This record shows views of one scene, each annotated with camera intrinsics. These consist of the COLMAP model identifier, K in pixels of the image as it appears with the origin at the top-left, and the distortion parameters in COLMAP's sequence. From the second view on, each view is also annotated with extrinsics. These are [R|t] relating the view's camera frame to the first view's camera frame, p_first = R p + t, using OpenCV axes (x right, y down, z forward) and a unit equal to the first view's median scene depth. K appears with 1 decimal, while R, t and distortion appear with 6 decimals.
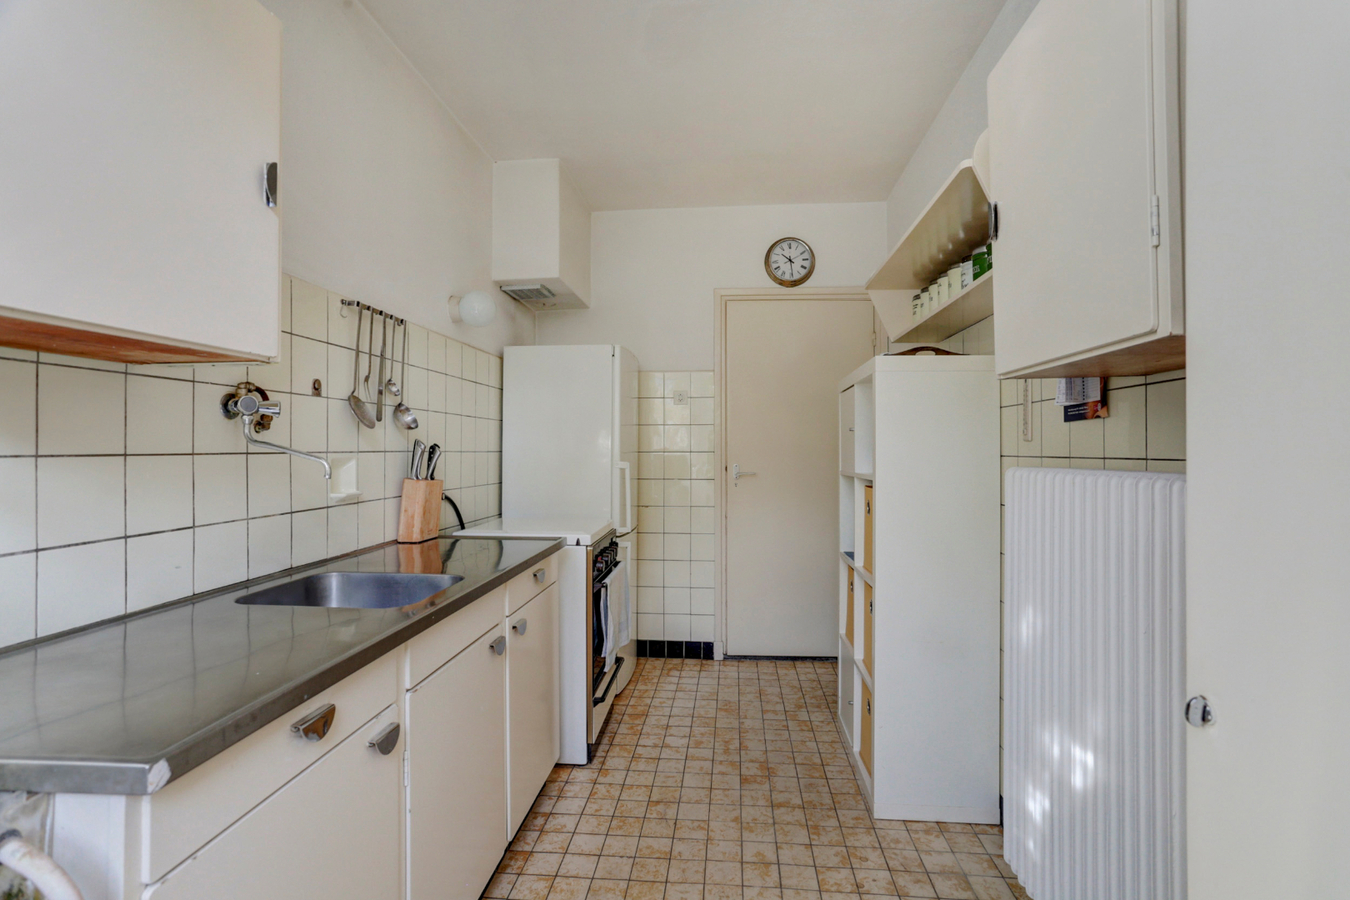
lens RADIAL K [[668.5, 0, 675.0], [0, 668.5, 450.0], [0, 0, 1]] dist [-0.004325, 0.000260]
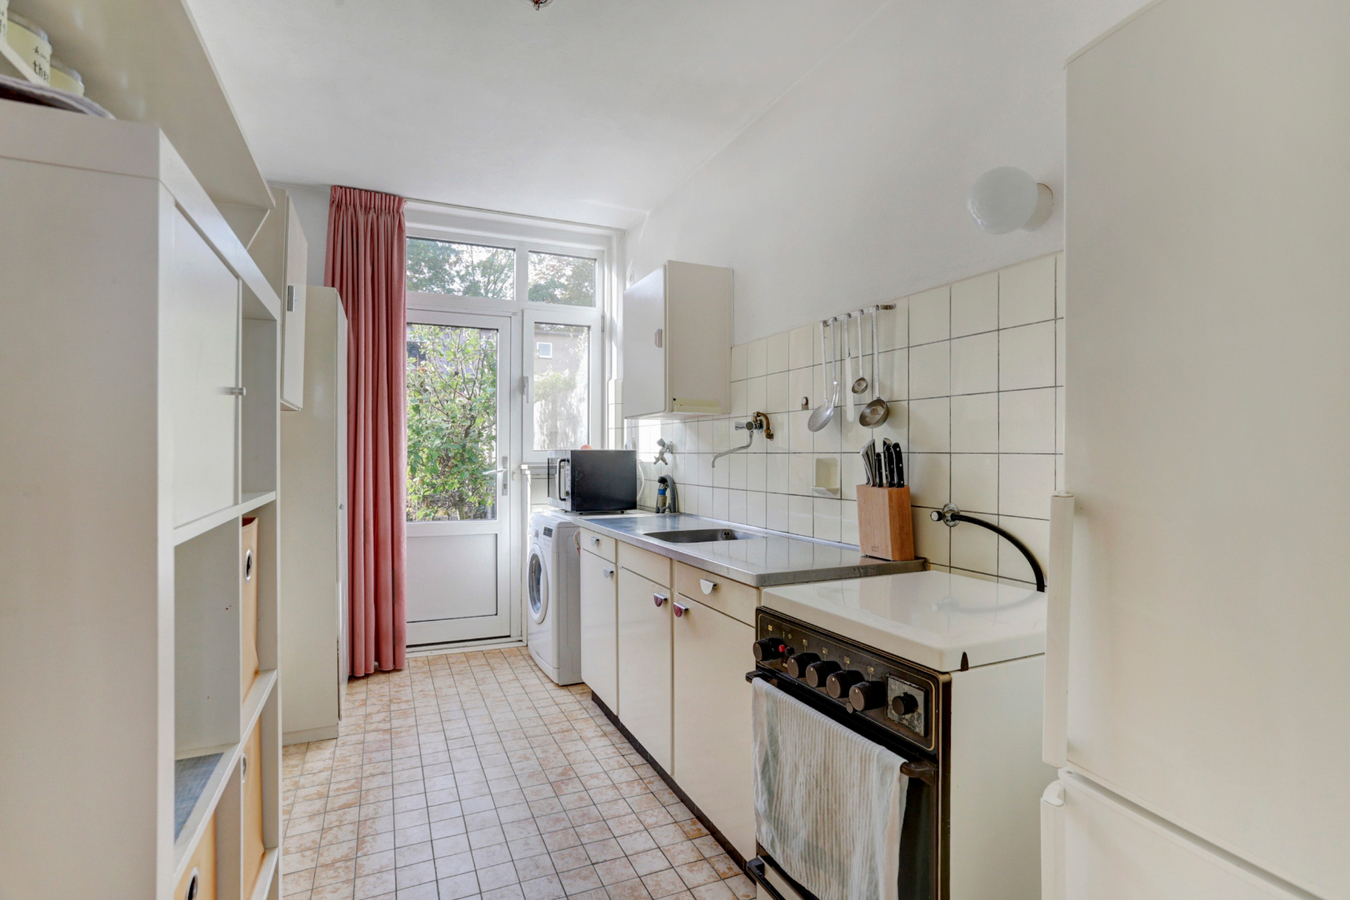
lens RADIAL K [[668.5, 0, 675.0], [0, 668.5, 450.0], [0, 0, 1]] dist [-0.004325, 0.000260]
pose [[-0.875657, 0.000937, -0.482932, 0.313845], [0.000098, 0.999998, 0.001763, -0.004060], [0.482933, 0.001496, -0.875656, 1.954518]]
